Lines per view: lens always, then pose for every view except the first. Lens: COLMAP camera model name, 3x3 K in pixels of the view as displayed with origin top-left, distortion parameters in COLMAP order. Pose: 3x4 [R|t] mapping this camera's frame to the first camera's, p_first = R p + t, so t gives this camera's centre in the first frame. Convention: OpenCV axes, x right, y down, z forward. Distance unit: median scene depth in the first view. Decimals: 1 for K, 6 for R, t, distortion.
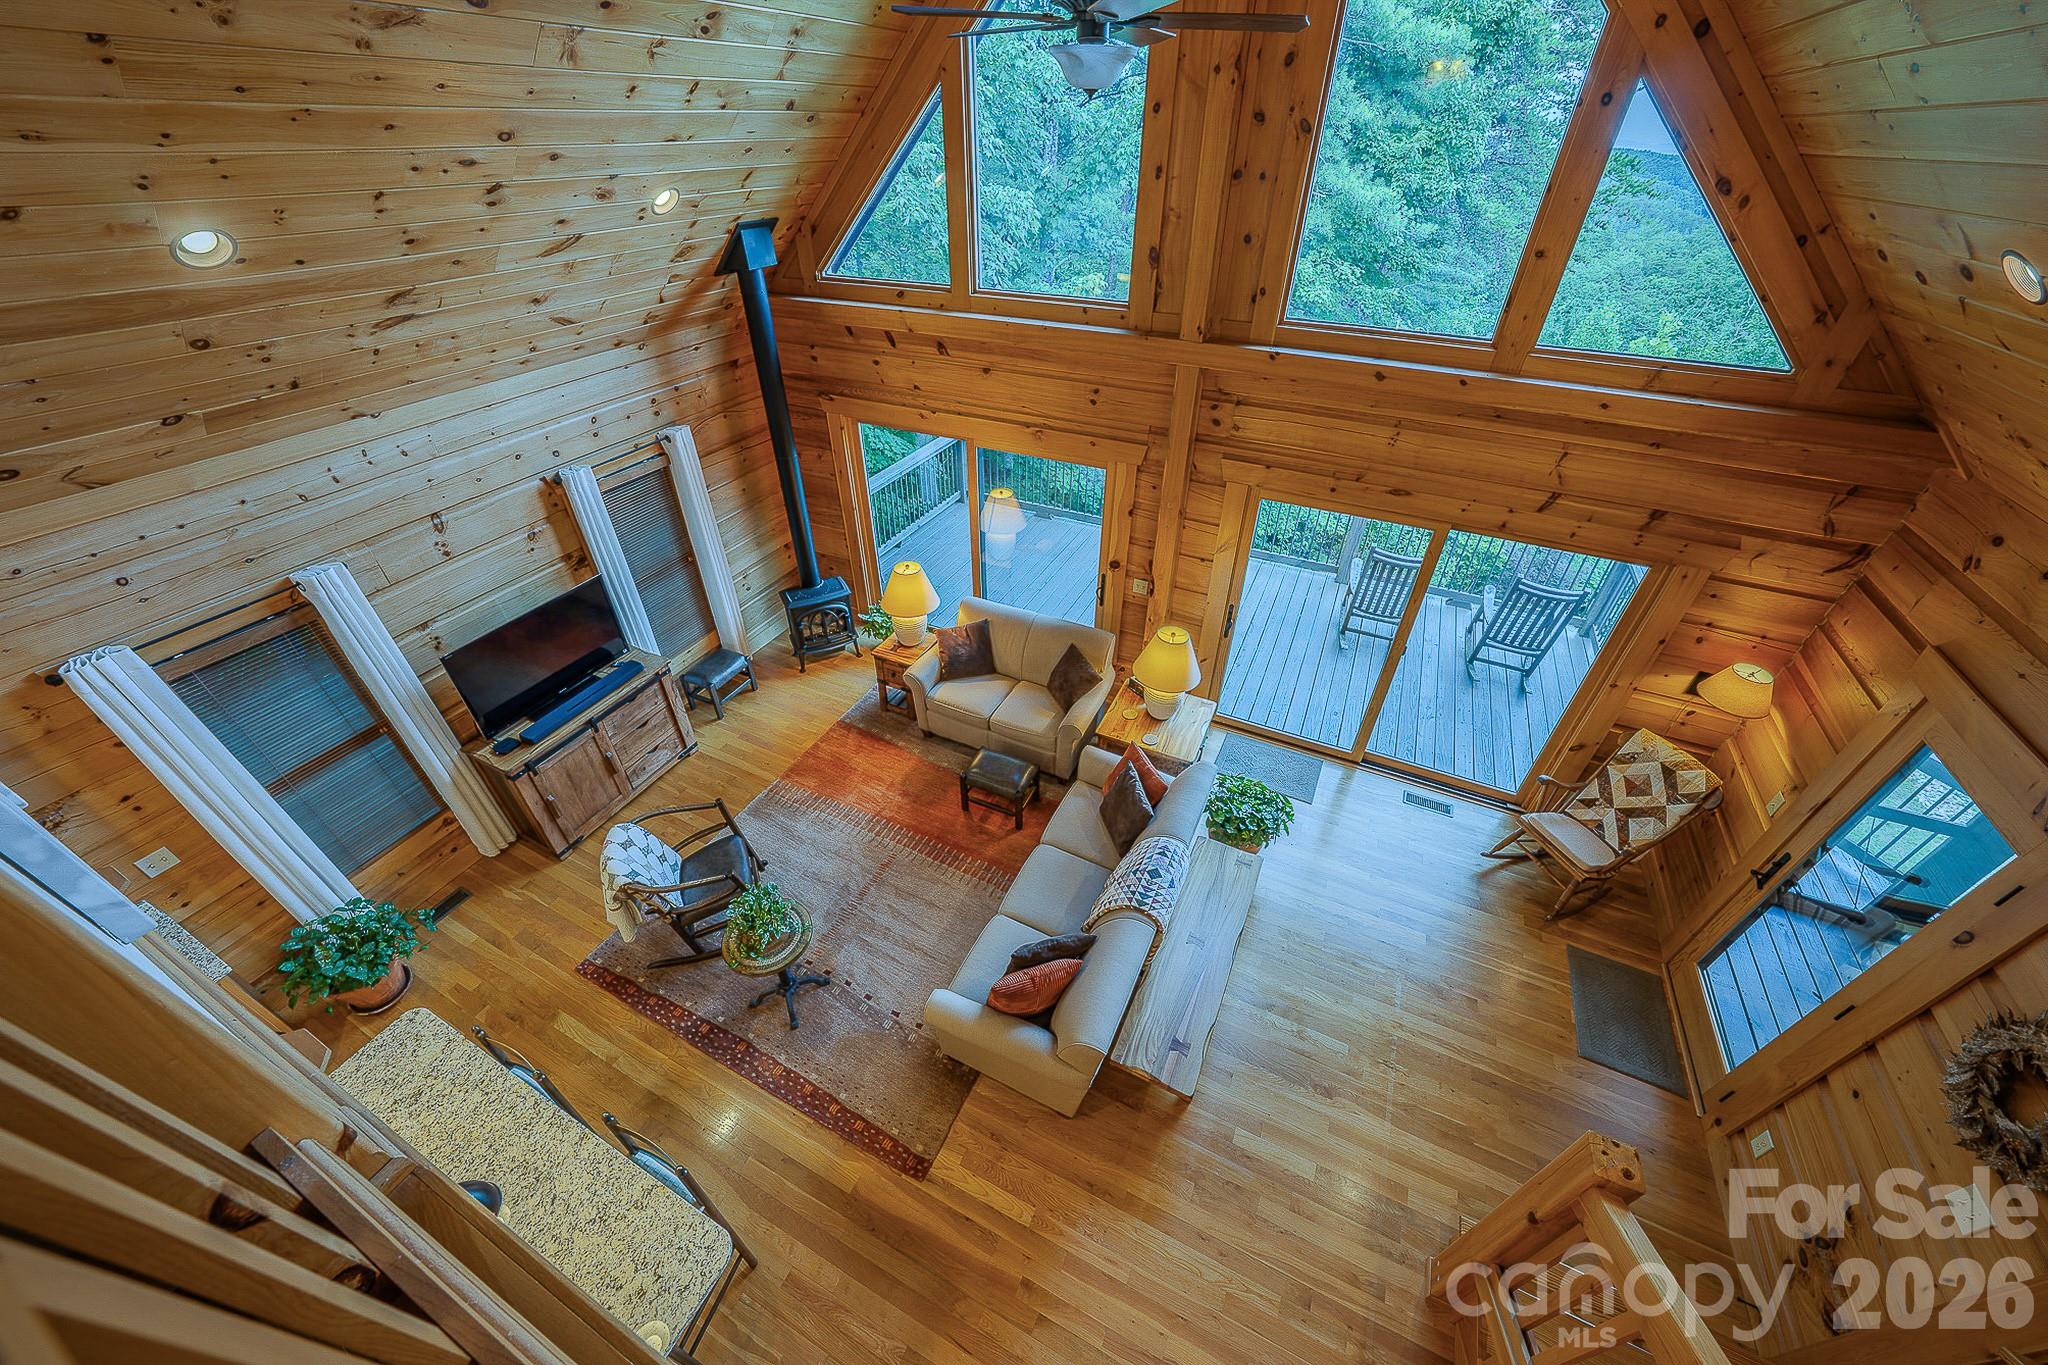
lens RADIAL K [[717.2, 0, 1027.0], [0, 717.2, 680.2], [0, 0, 1]] dist [-0.024909, 0.004120]
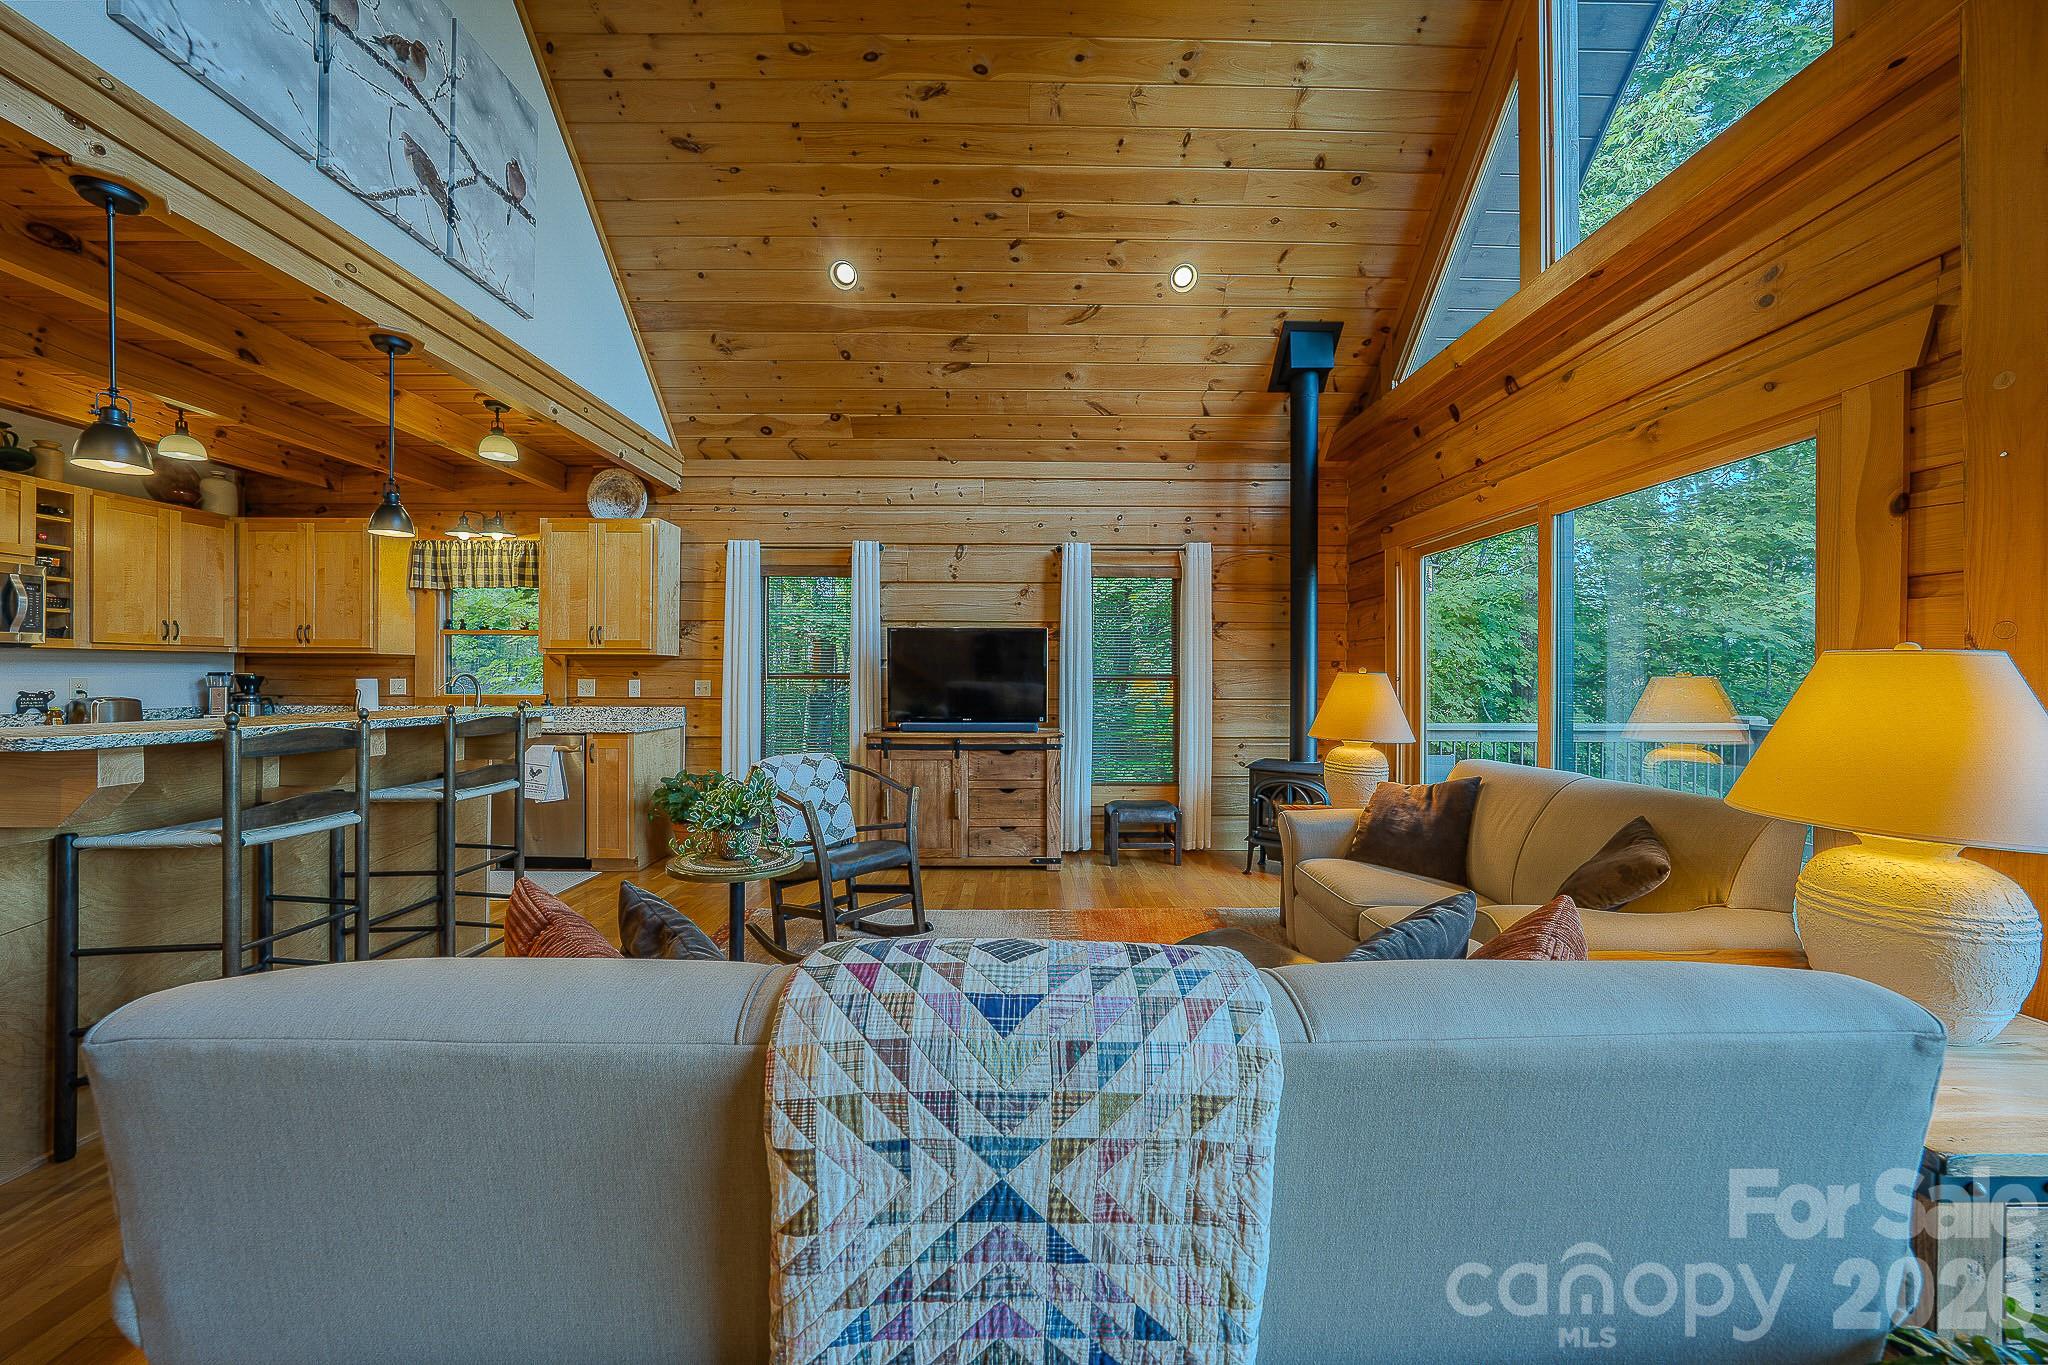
lens RADIAL K [[717.2, 0, 1035.1], [0, 717.2, 671.1], [0, 0, 1]] dist [-0.024909, 0.004120]
pose [[0.451809, -0.012477, -0.892027, 0.323348], [-0.547485, 0.785590, -0.288287, 0.218956], [0.704364, 0.618622, 0.348106, 0.751230]]
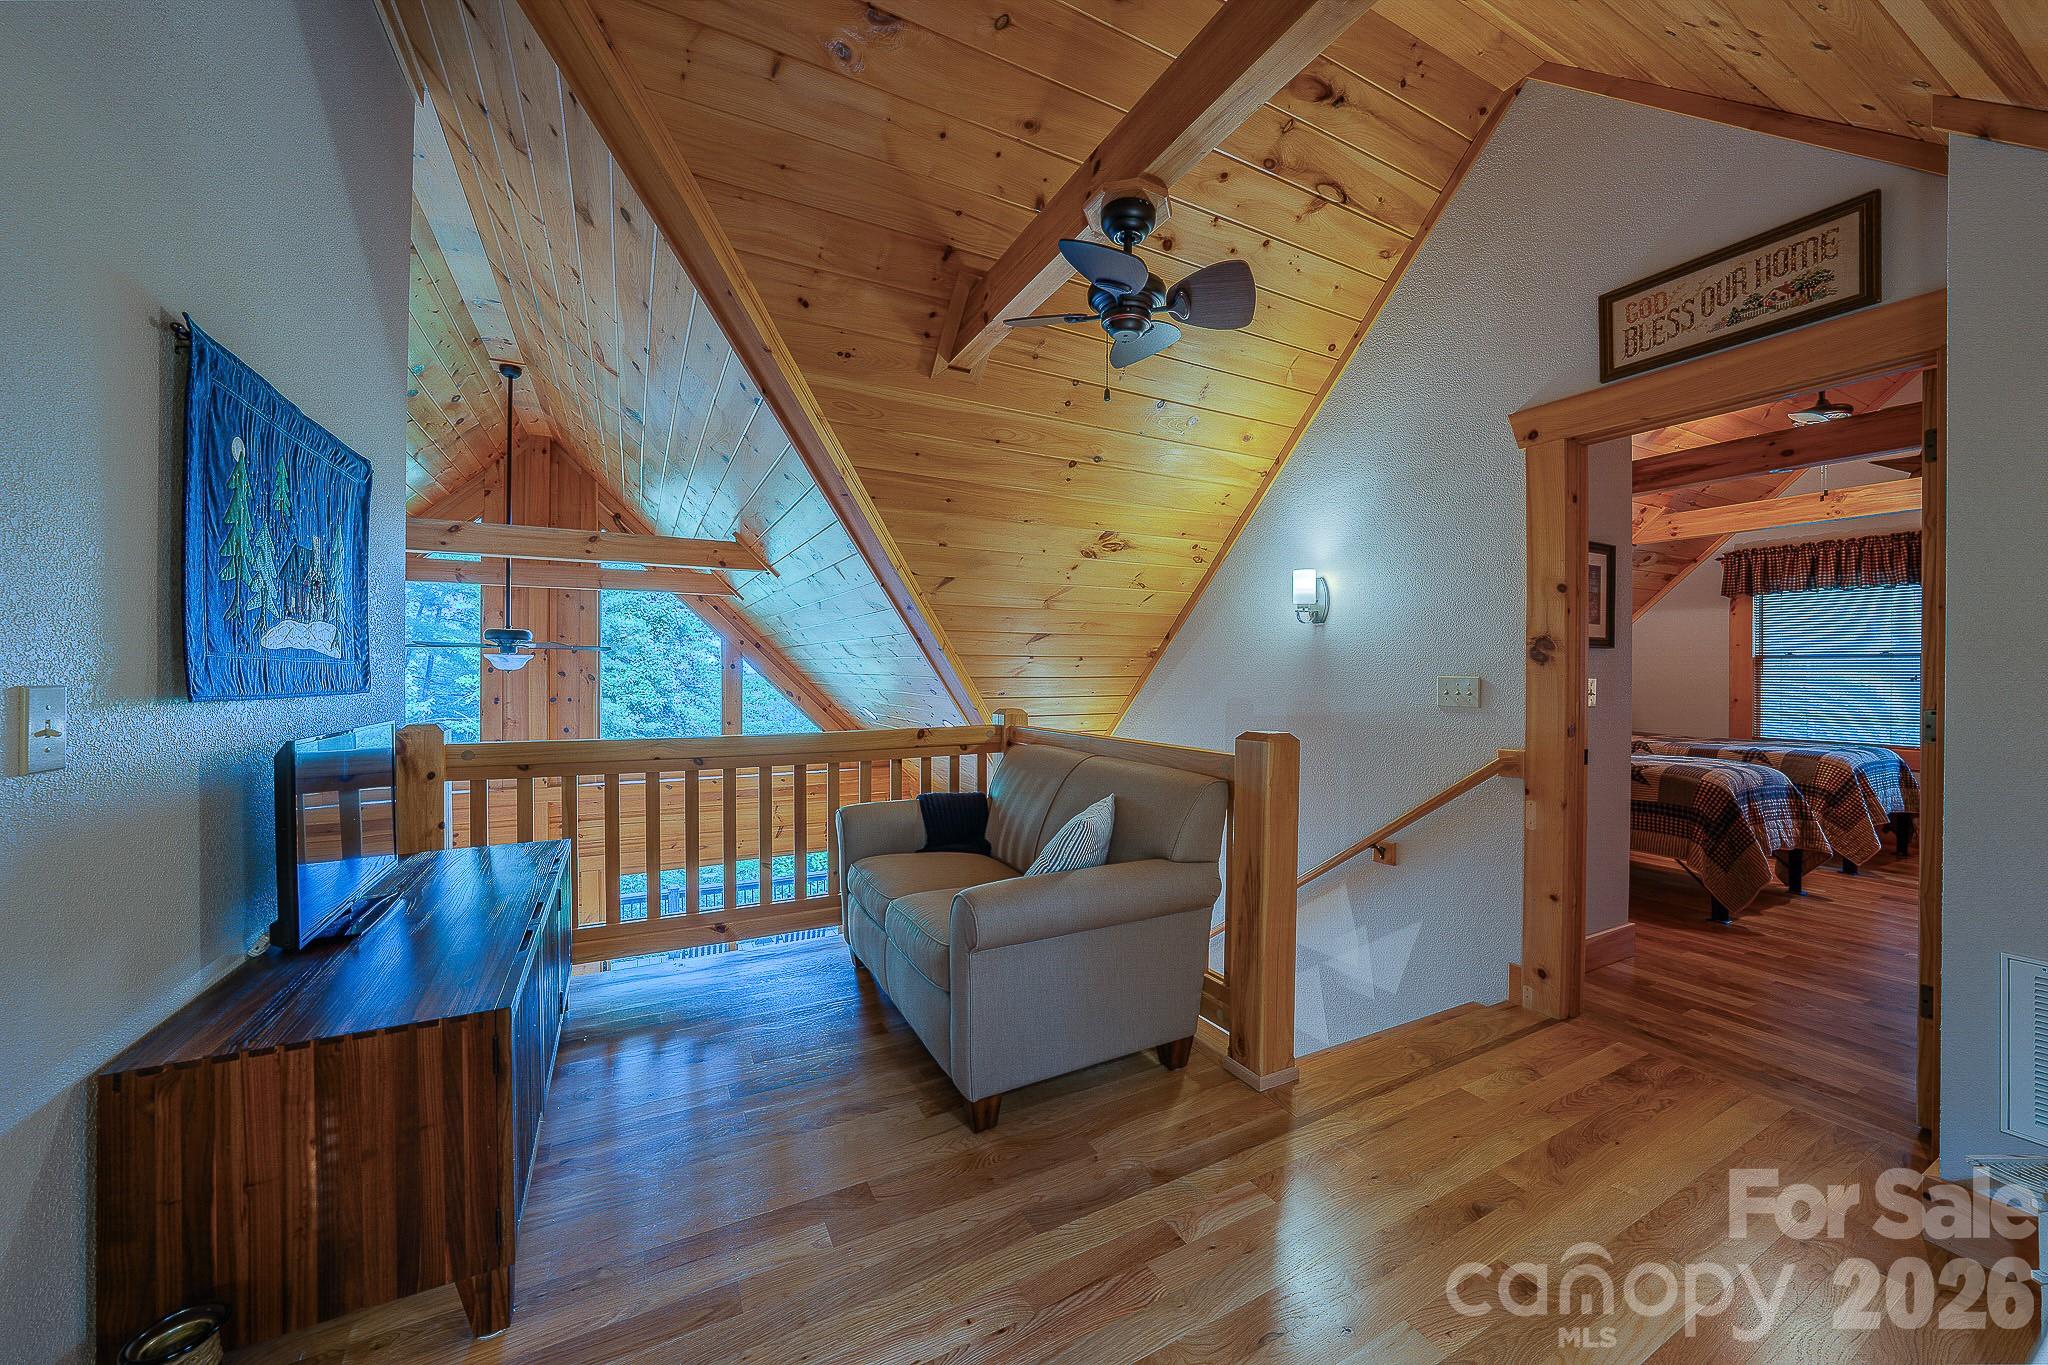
lens RADIAL K [[717.2, 0, 1014.7], [0, 717.2, 672.3], [0, 0, 1]] dist [-0.024909, 0.004120]
pose [[0.598755, -0.015025, 0.800791, -0.399254], [0.499124, 0.788941, -0.358395, 0.416400], [-0.626392, 0.614285, 0.479882, -0.580136]]
